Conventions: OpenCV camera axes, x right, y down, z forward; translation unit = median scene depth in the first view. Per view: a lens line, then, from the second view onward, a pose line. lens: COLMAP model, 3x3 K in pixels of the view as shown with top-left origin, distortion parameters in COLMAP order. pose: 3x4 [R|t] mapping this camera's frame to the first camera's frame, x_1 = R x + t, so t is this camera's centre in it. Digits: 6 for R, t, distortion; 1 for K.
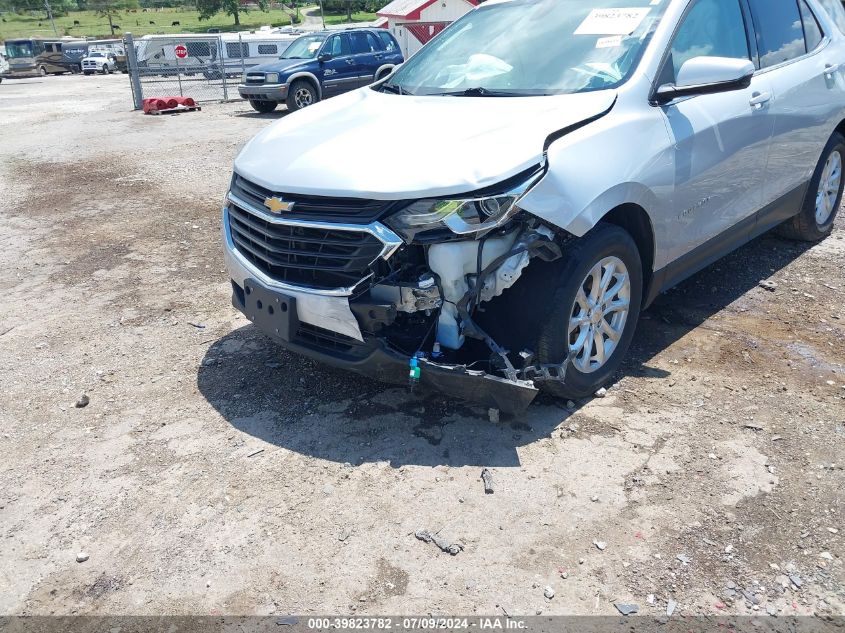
lens RADIAL K [[653.4, 0, 422.5], [0, 653.4, 316.5], [0, 0, 1]] dist [0.073011, -0.122178]
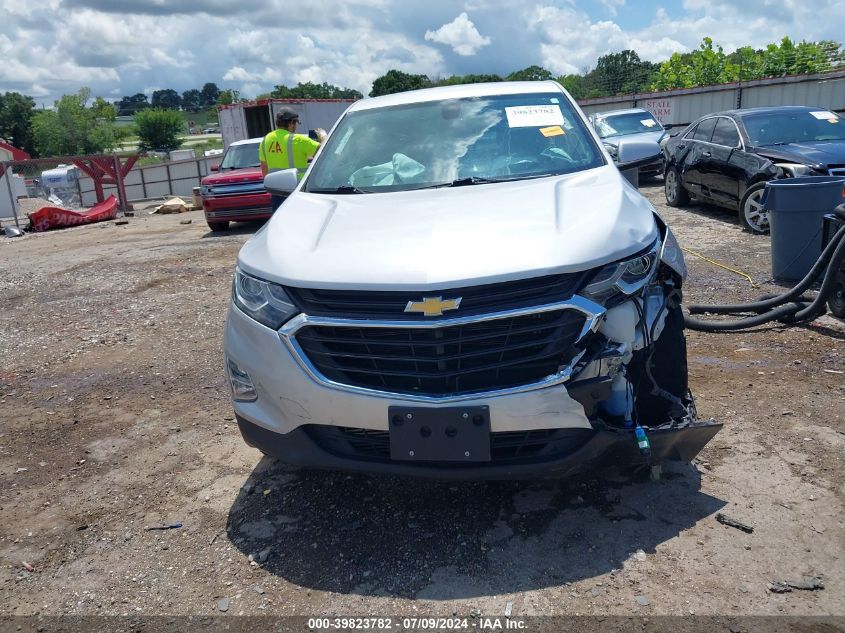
lens RADIAL K [[653.4, 0, 422.5], [0, 653.4, 316.5], [0, 0, 1]] dist [0.073011, -0.122178]
pose [[0.796075, -0.183447, 0.576726, -0.738938], [0.288464, 0.952754, -0.095122, -0.083972], [-0.532028, 0.242089, 0.811381, 0.337857]]
